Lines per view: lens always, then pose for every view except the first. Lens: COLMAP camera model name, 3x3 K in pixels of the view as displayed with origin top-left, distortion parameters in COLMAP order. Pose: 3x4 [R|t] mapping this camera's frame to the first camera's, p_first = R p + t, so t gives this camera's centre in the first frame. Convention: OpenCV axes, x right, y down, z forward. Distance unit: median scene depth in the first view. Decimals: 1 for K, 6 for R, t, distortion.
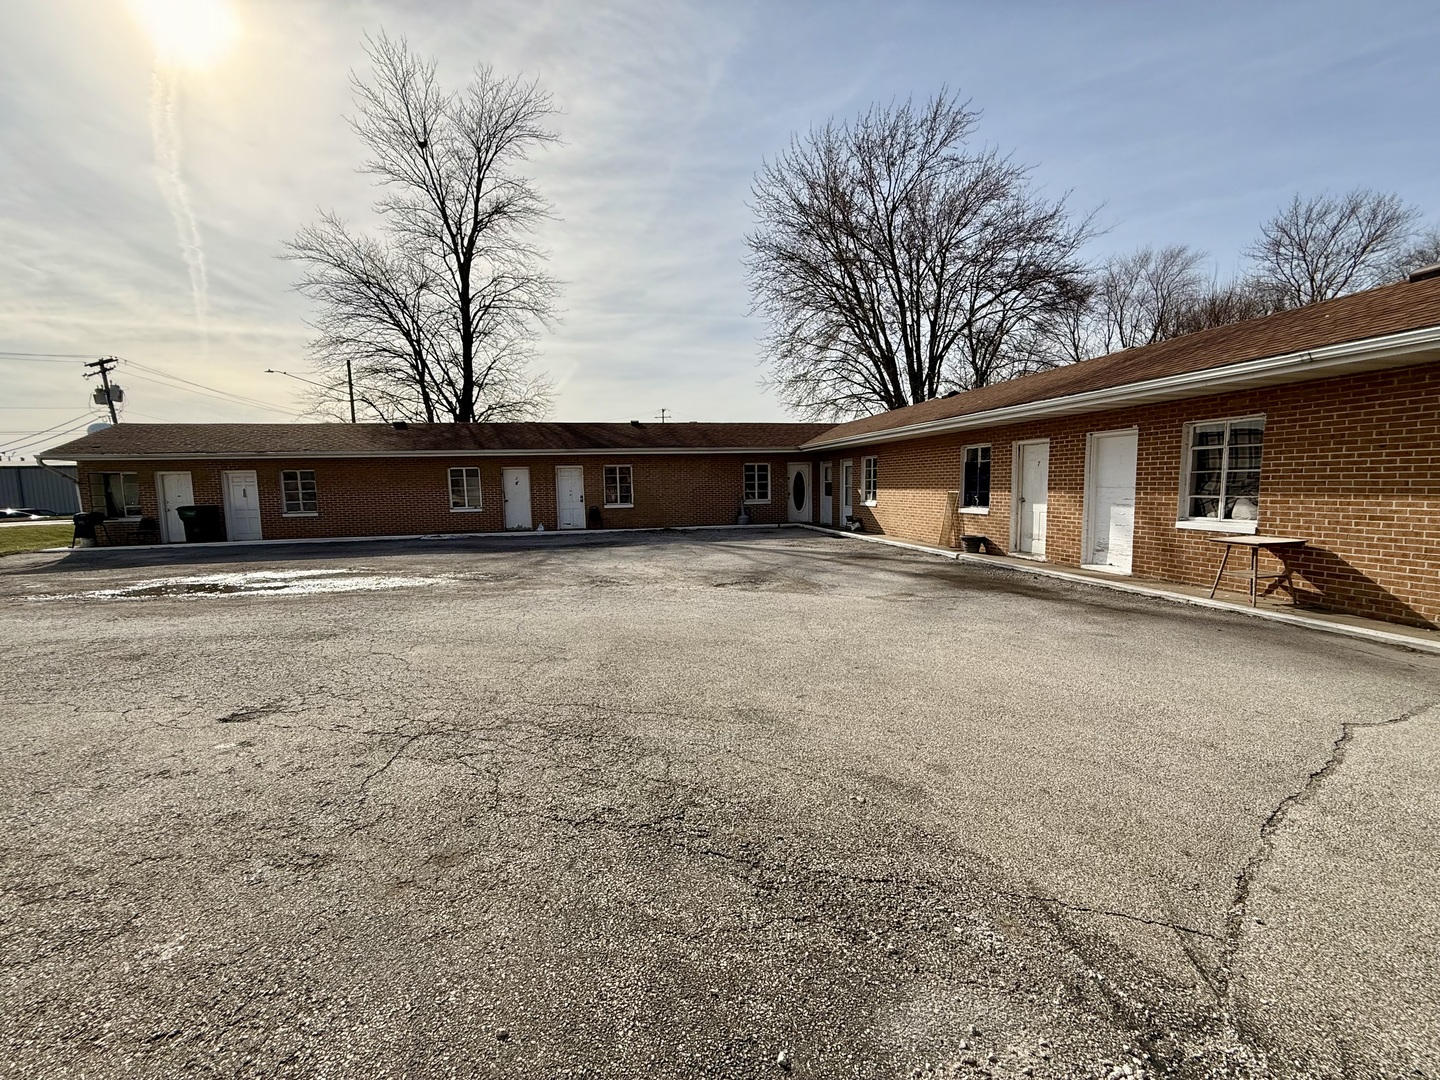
lens RADIAL K [[575.0, 0, 716.0], [0, 575.0, 539.6], [0, 0, 1]] dist [0.000069, -0.000141]
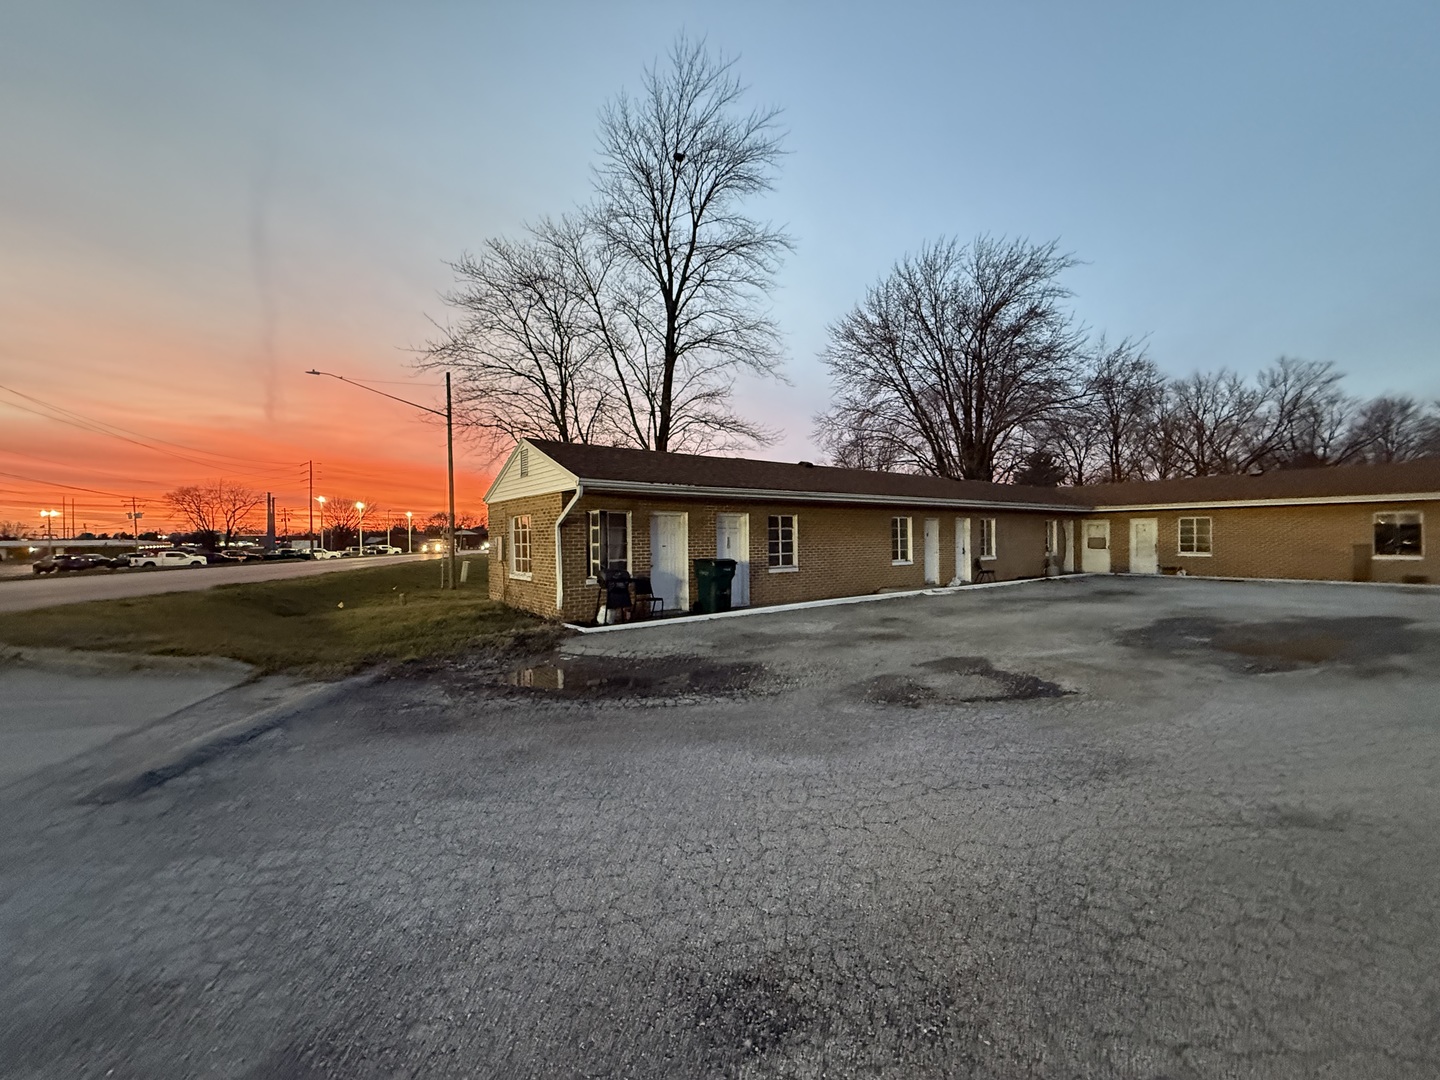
lens RADIAL K [[575.0, 0, 715.6], [0, 575.0, 537.8], [0, 0, 1]] dist [0.000069, -0.000141]
pose [[0.895687, 0.011571, 0.444534, -1.243993], [0.035396, 0.994634, -0.097210, -0.014479], [-0.443274, 0.102805, 0.890472, 0.350886]]
